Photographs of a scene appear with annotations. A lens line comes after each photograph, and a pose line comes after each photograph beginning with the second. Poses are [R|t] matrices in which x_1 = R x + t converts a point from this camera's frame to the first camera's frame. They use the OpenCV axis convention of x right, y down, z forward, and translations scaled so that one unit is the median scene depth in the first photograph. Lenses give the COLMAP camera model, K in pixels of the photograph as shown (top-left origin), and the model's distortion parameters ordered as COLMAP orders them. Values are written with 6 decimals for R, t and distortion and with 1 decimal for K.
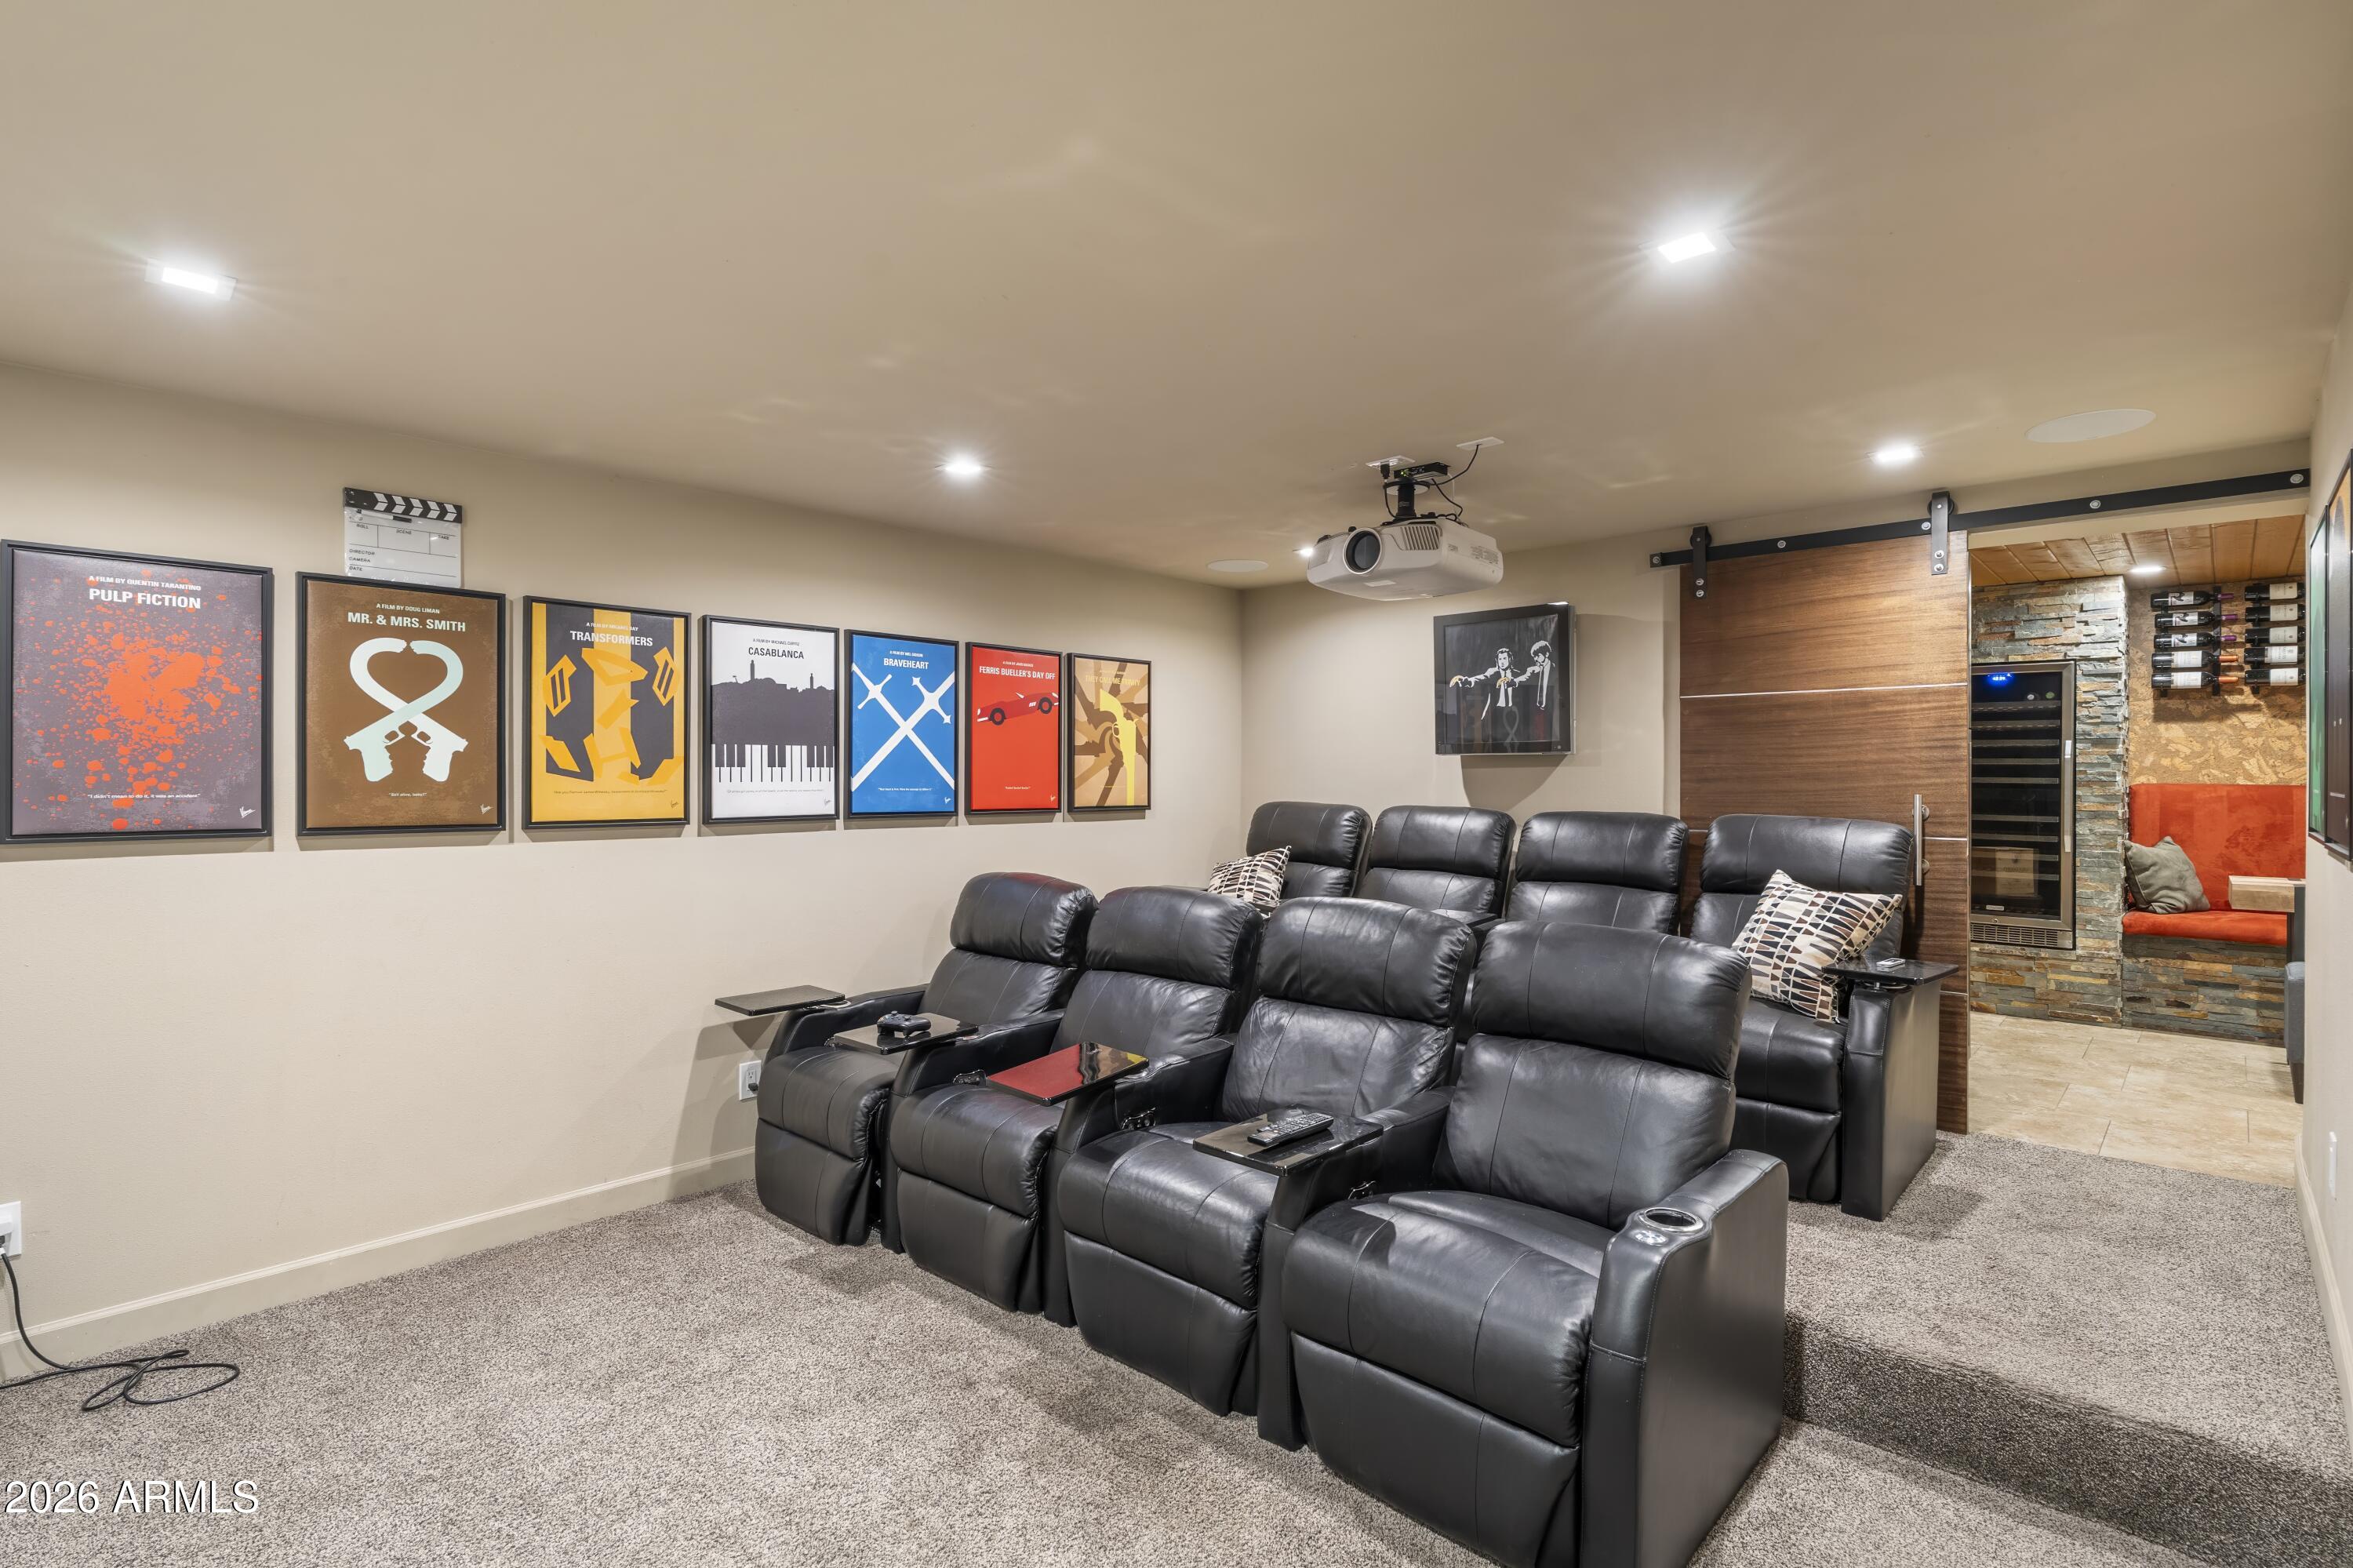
lens RADIAL K [[1146.0, 0, 1166.7], [0, 1146.0, 780.6], [0, 0, 1]] dist [-0.019738, 0.002245]
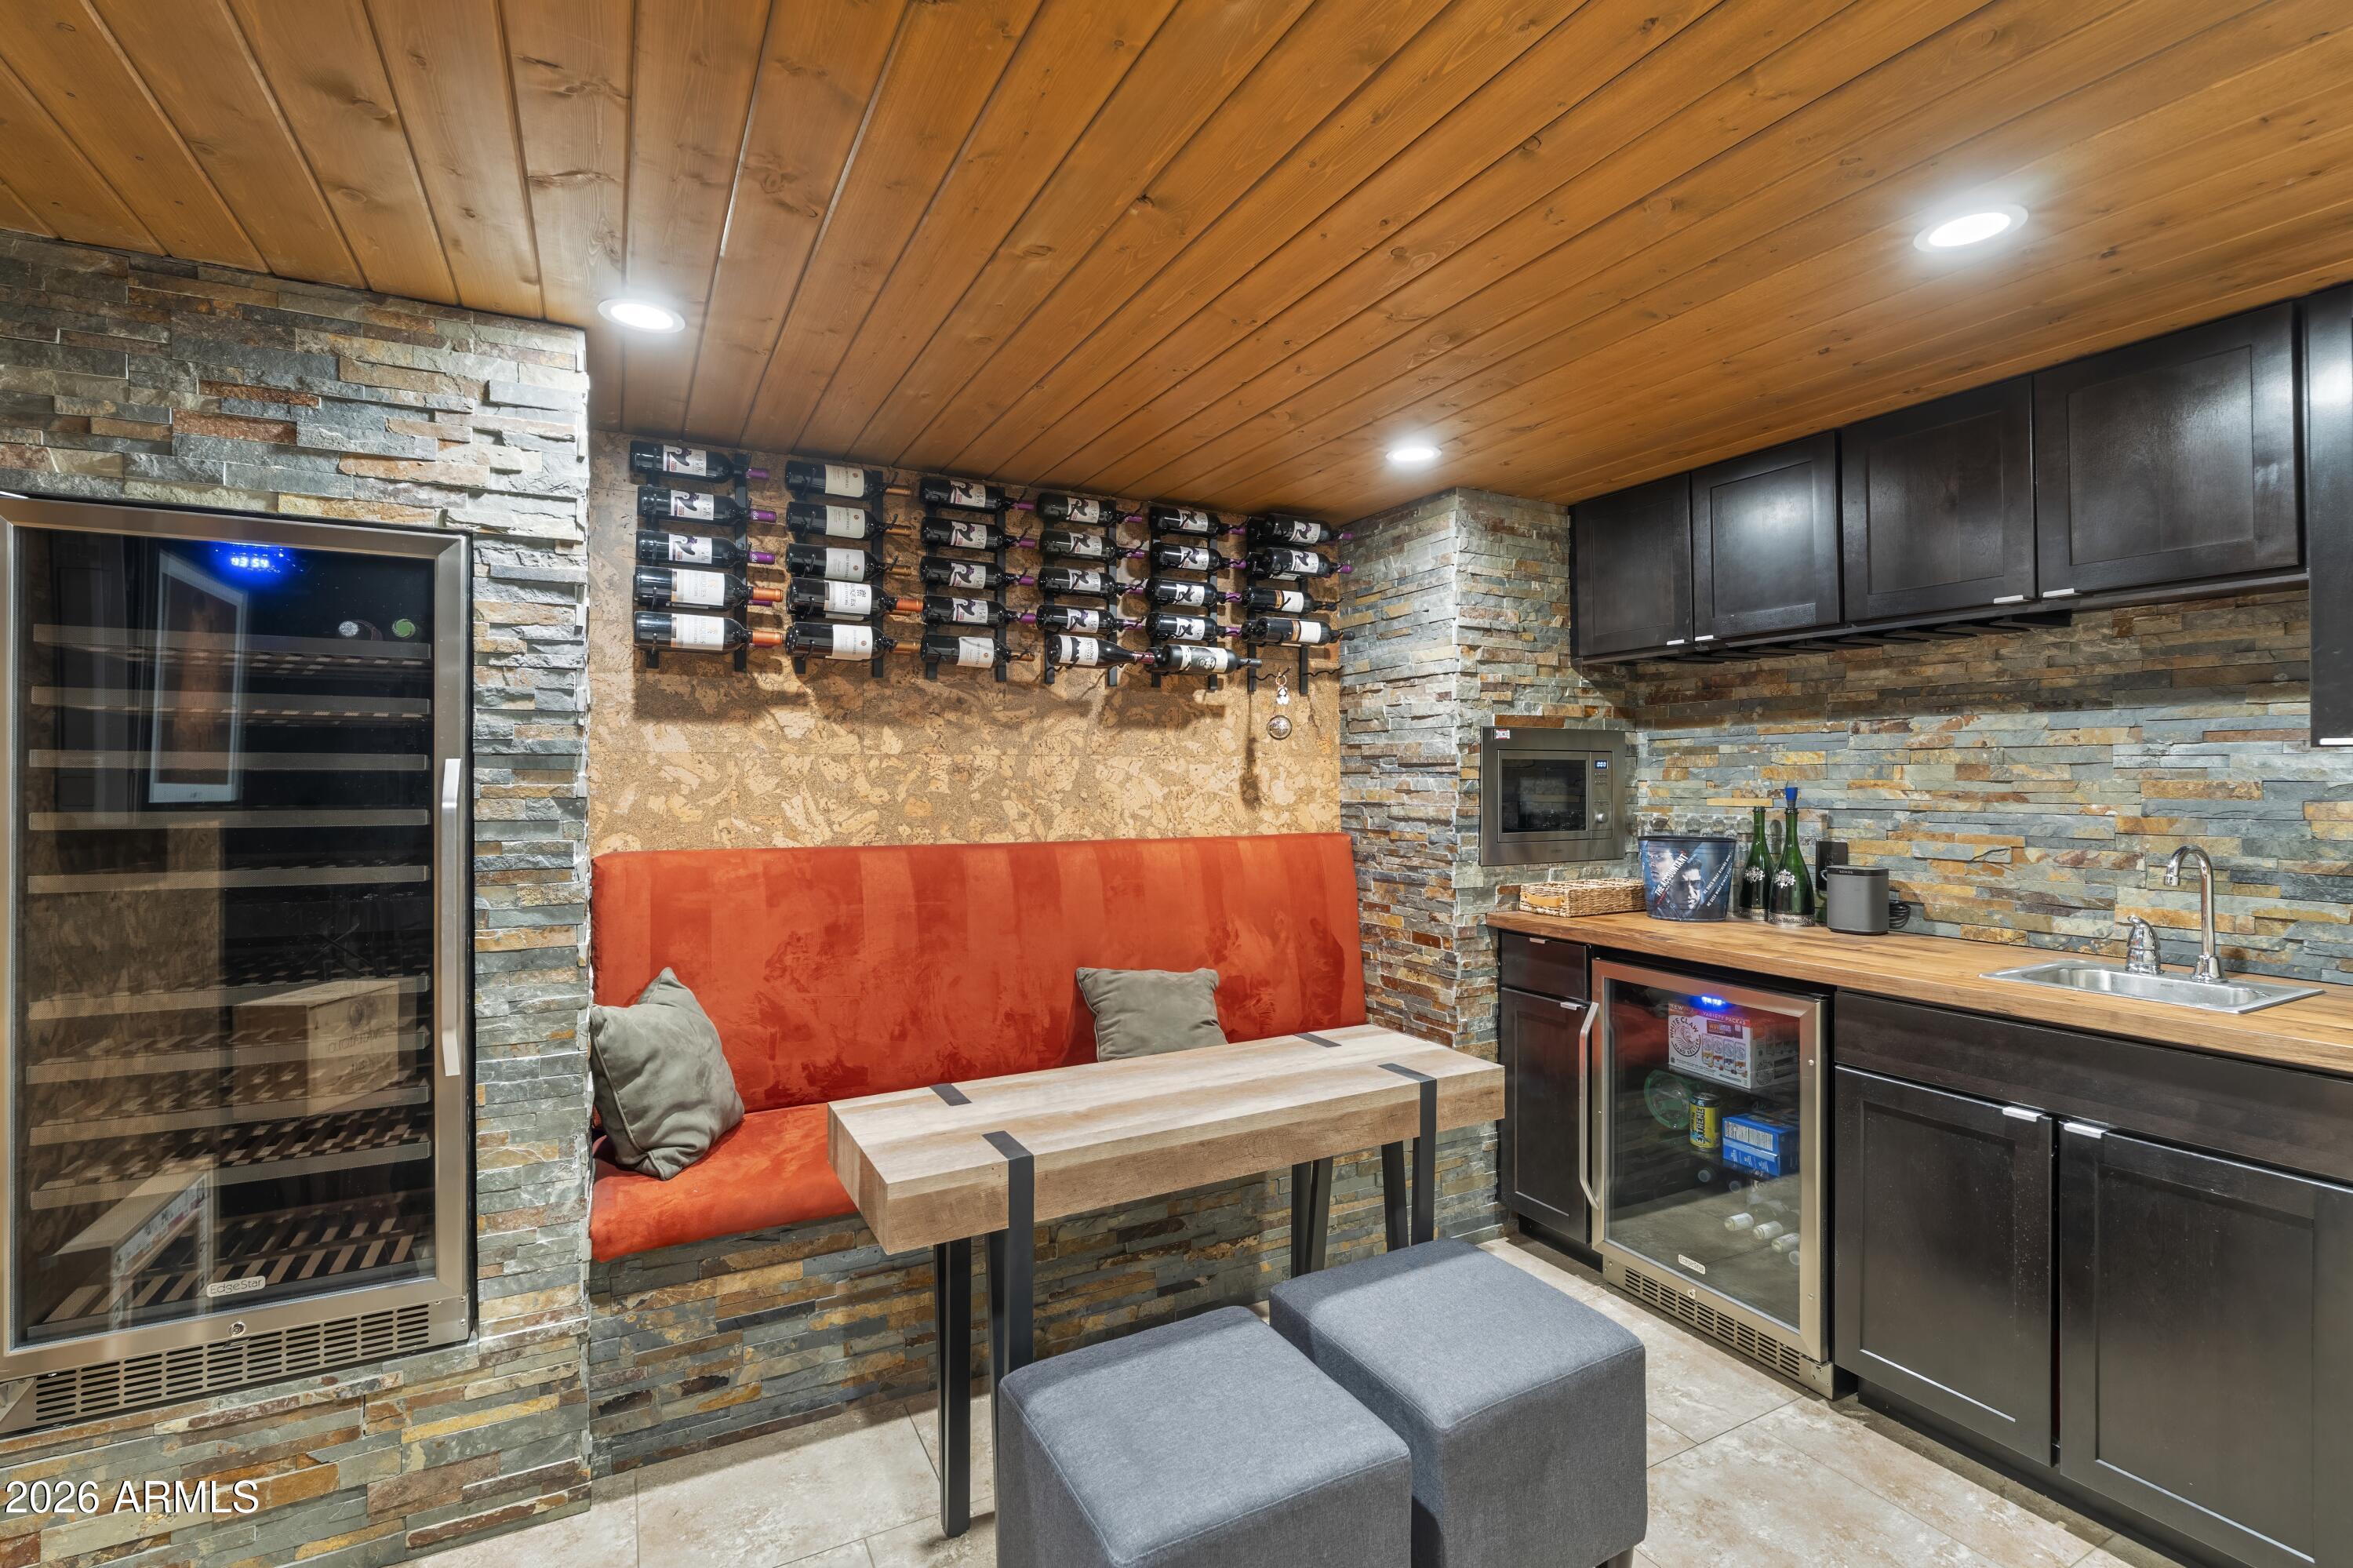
lens RADIAL K [[1051.2, 0, 1130.7], [0, 1051.2, 771.5], [0, 0, 1]] dist [-0.007645, 0.002527]
pose [[0.348126, -0.000603, 0.937448, 0.561530], [0.008136, 0.999964, -0.002378, -0.028716], [-0.937412, 0.008455, 0.348118, 0.685643]]
